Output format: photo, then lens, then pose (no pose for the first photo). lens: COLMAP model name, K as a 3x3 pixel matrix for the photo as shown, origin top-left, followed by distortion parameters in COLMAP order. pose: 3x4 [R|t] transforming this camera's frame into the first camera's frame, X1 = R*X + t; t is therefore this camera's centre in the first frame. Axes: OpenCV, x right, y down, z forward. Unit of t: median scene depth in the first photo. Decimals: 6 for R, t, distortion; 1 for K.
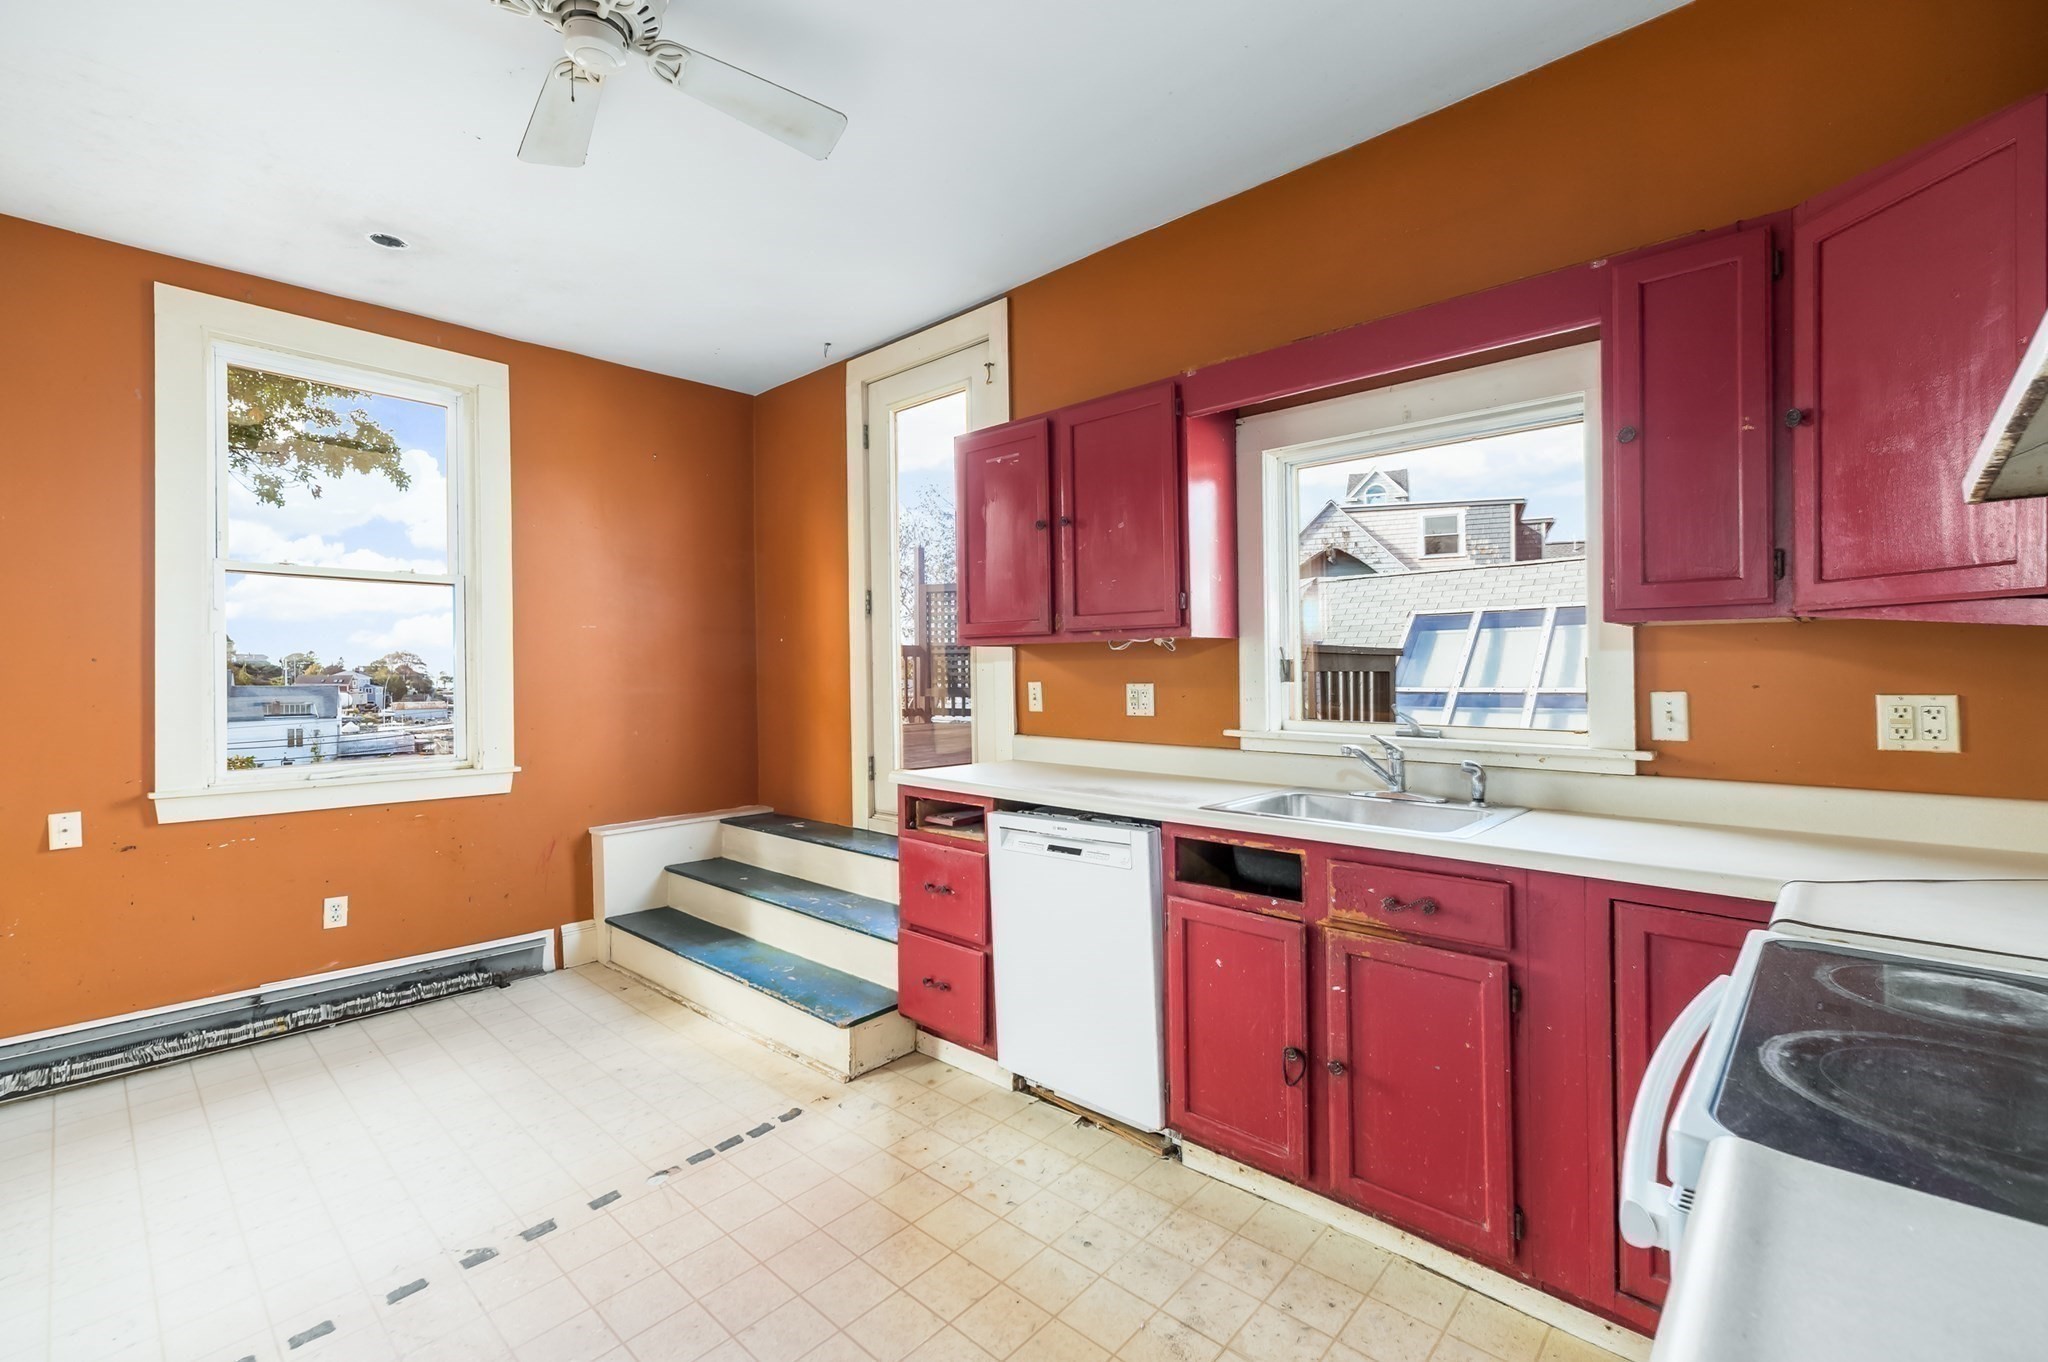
lens RADIAL K [[882.0, 0, 1029.4], [0, 882.0, 676.7], [0, 0, 1]] dist [0.003432, 0.000219]
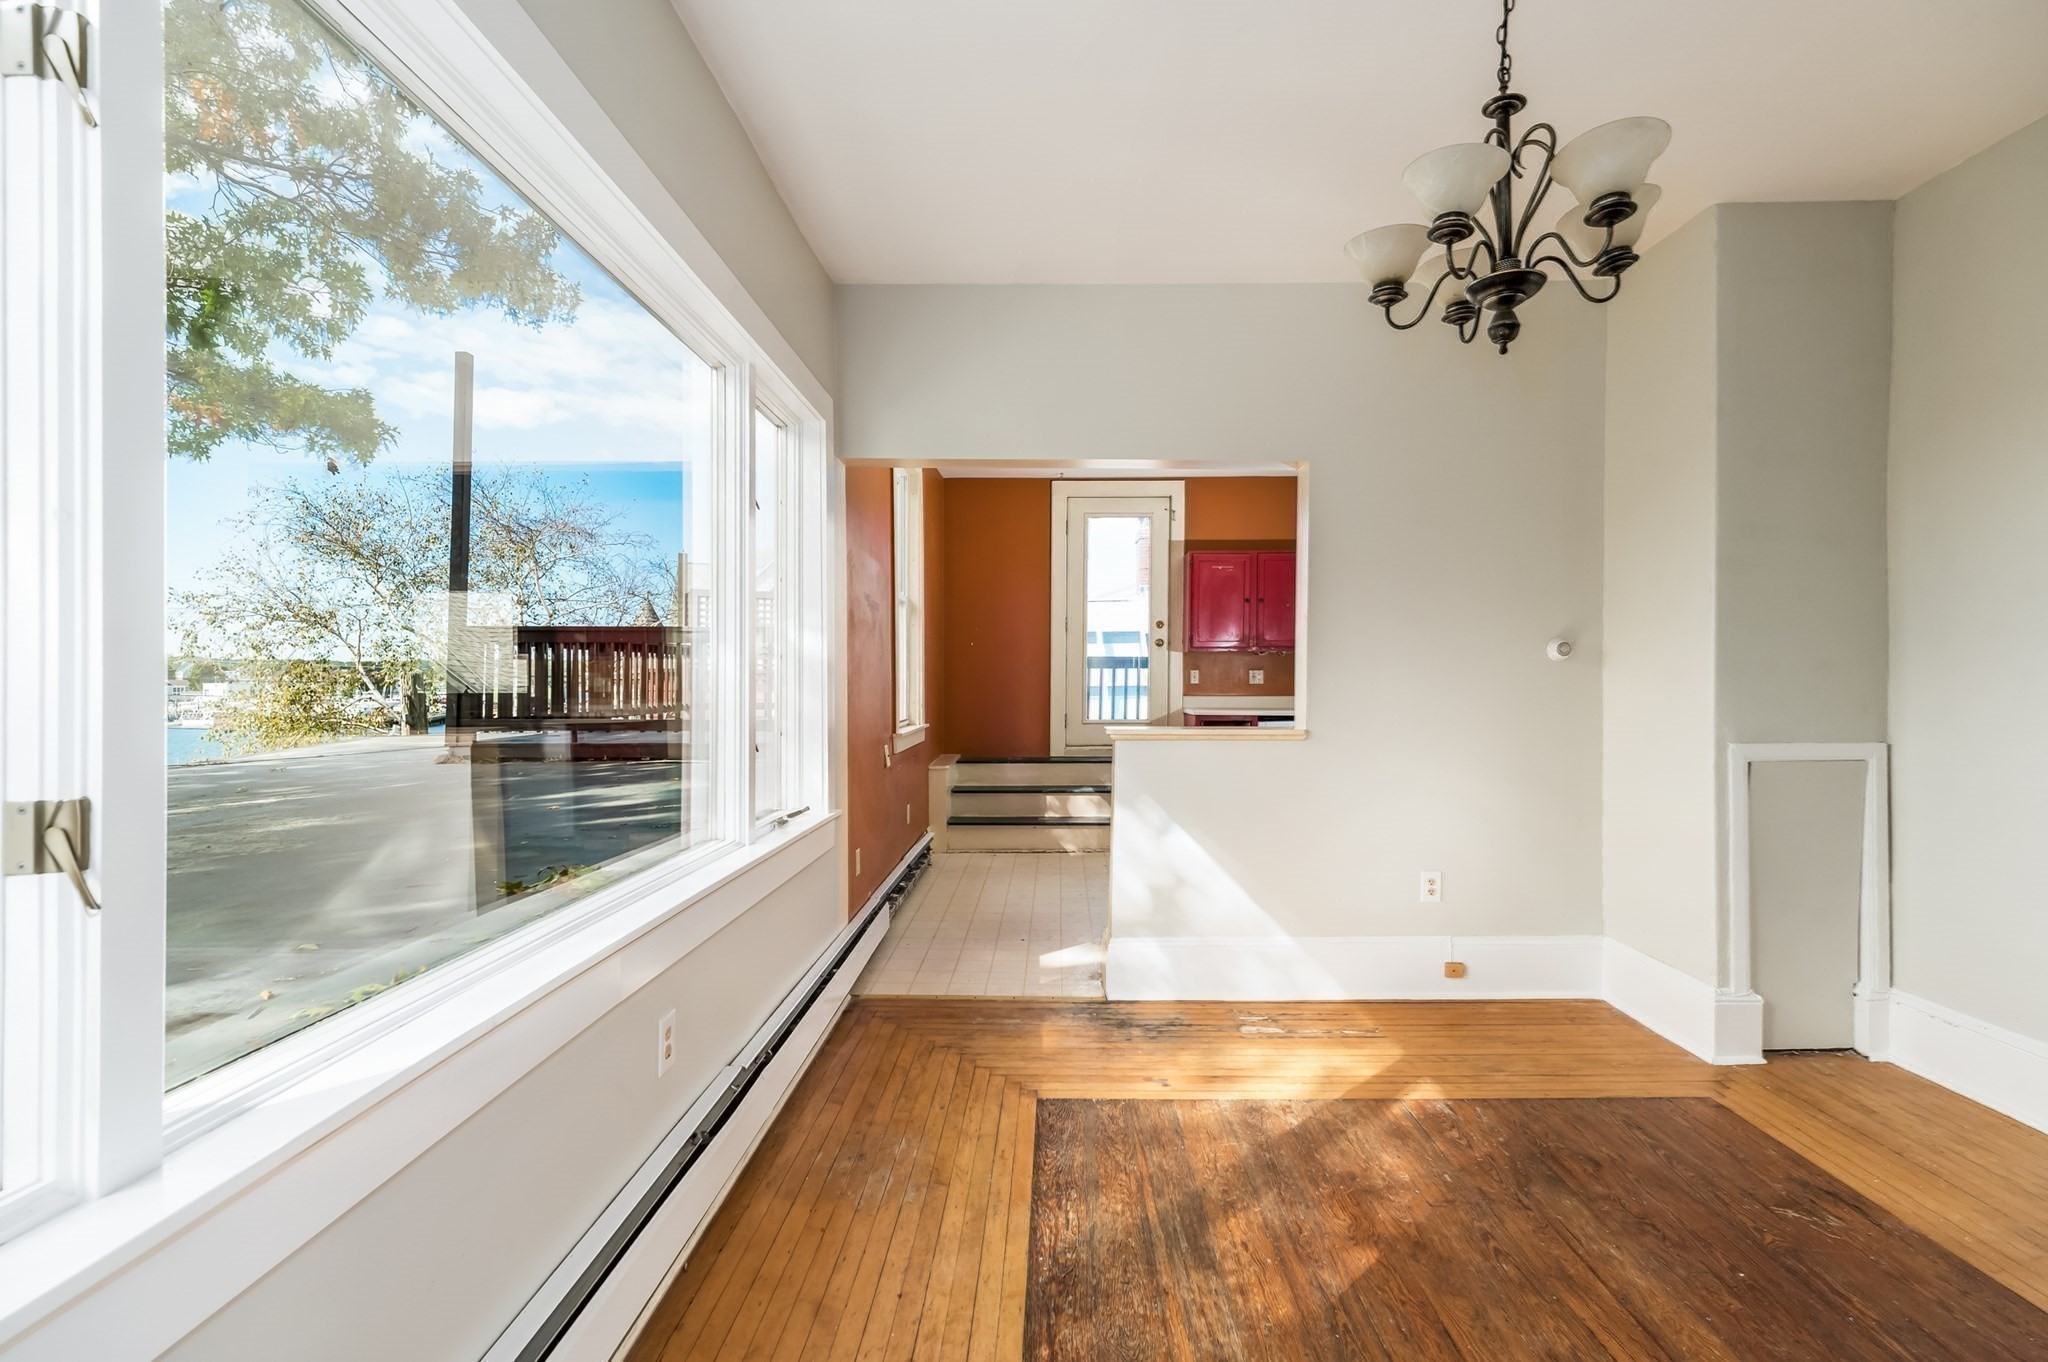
lens RADIAL K [[882.0, 0, 1029.4], [0, 882.0, 676.7], [0, 0, 1]] dist [0.003432, 0.000219]
pose [[0.749546, 0.008448, 0.661898, -1.831139], [-0.000656, 0.999928, -0.012020, 0.052301], [-0.661952, 0.008575, 0.749497, -0.313264]]
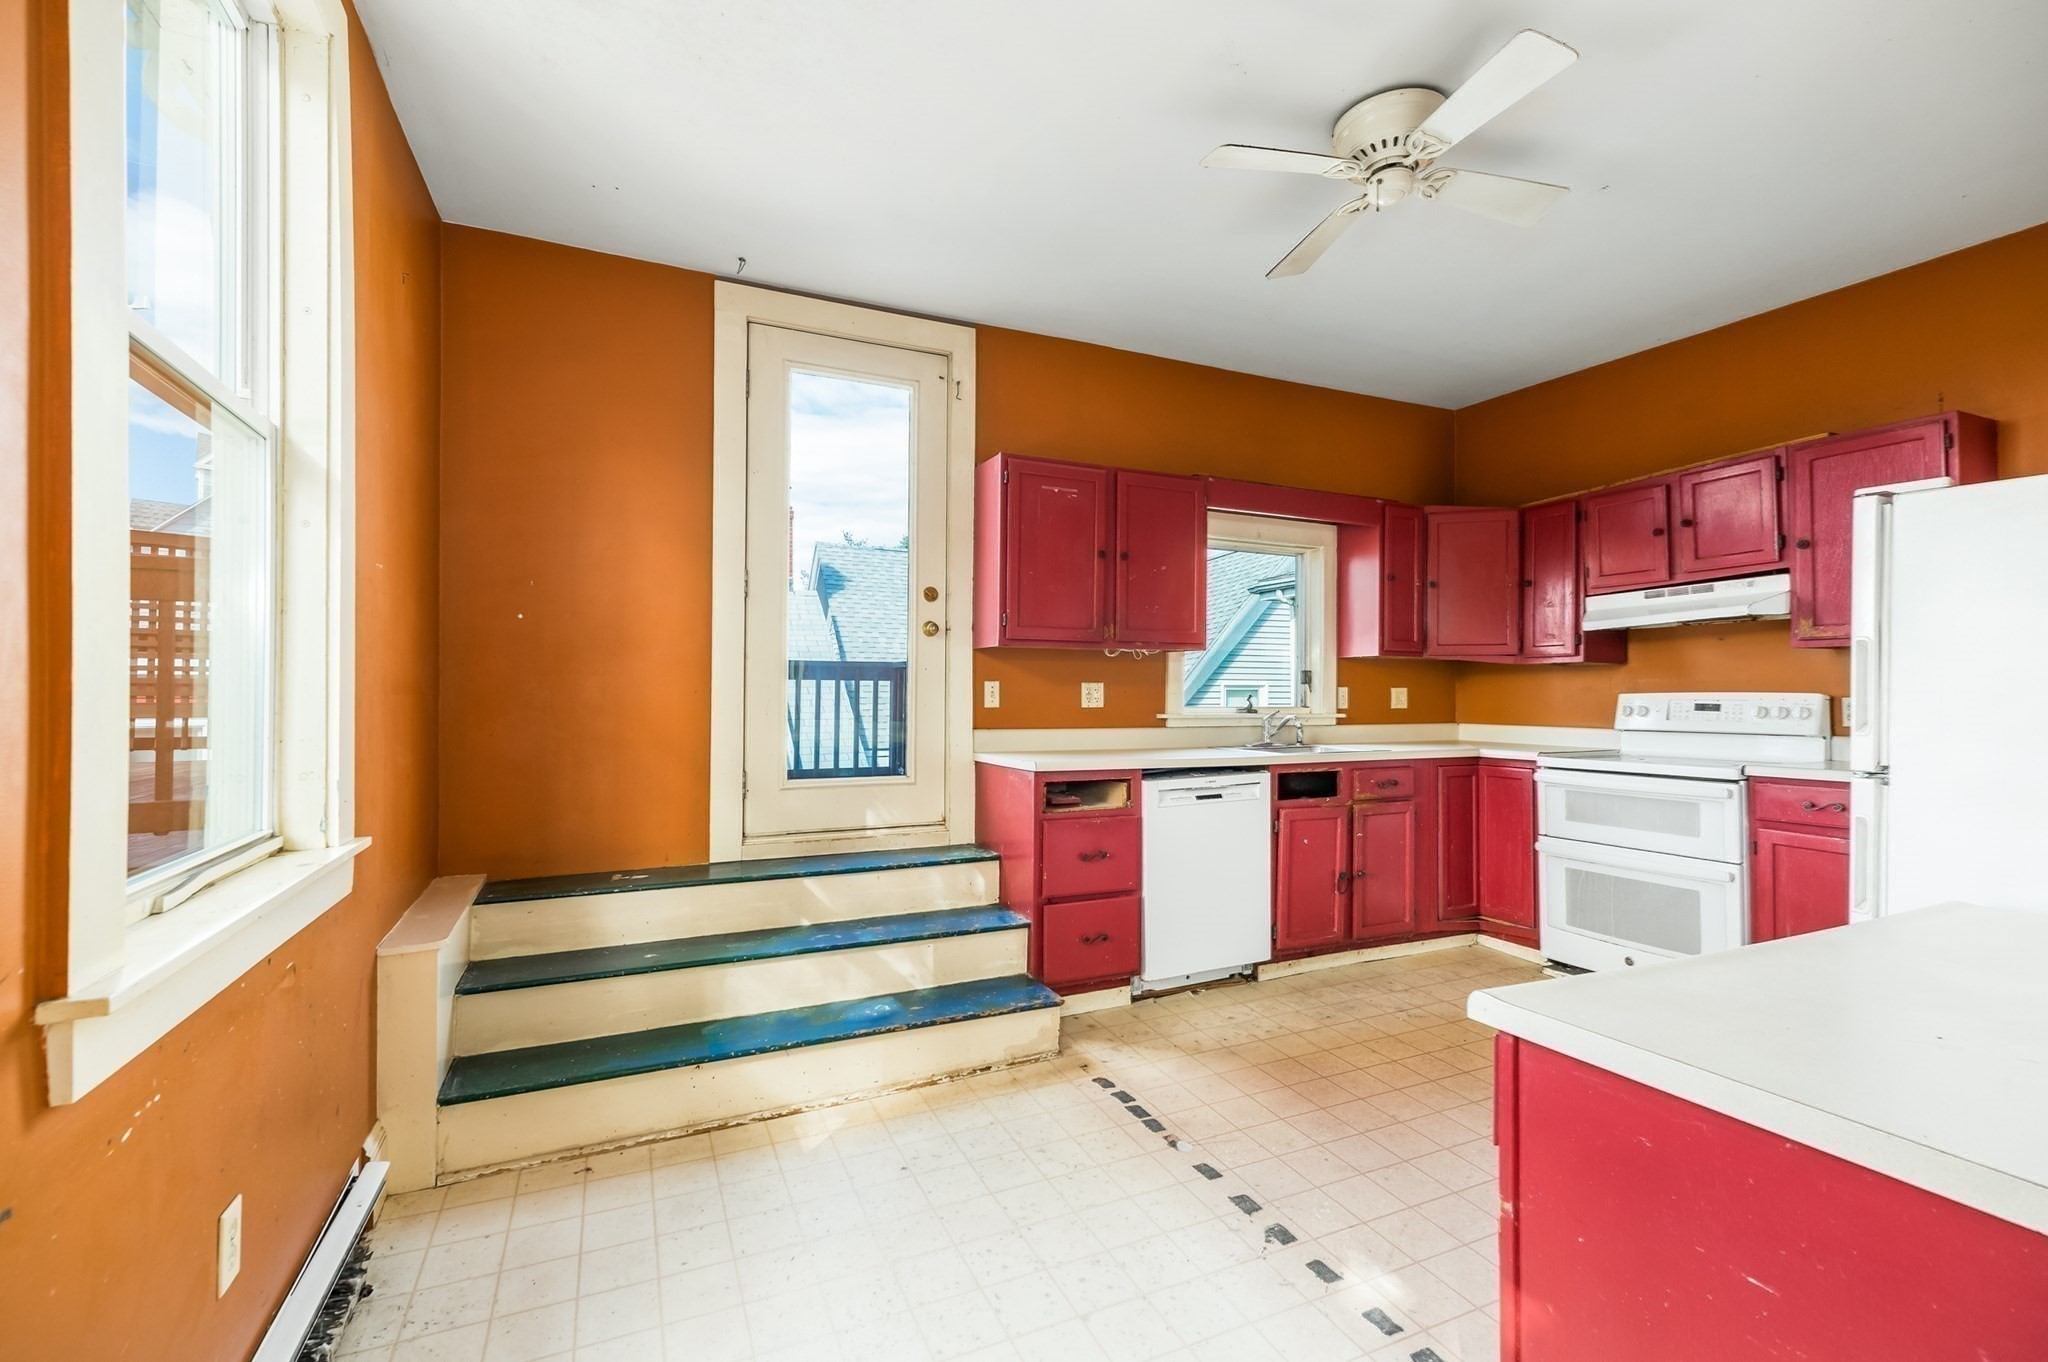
lens RADIAL K [[895.1, 0, 1016.0], [0, 895.1, 681.4], [0, 0, 1]] dist [0.010381, 0.000009]
pose [[0.382463, 0.018948, 0.923777, -1.145251], [0.001213, 0.999779, -0.021009, 0.033359], [-0.923970, 0.009156, 0.382355, 0.596132]]
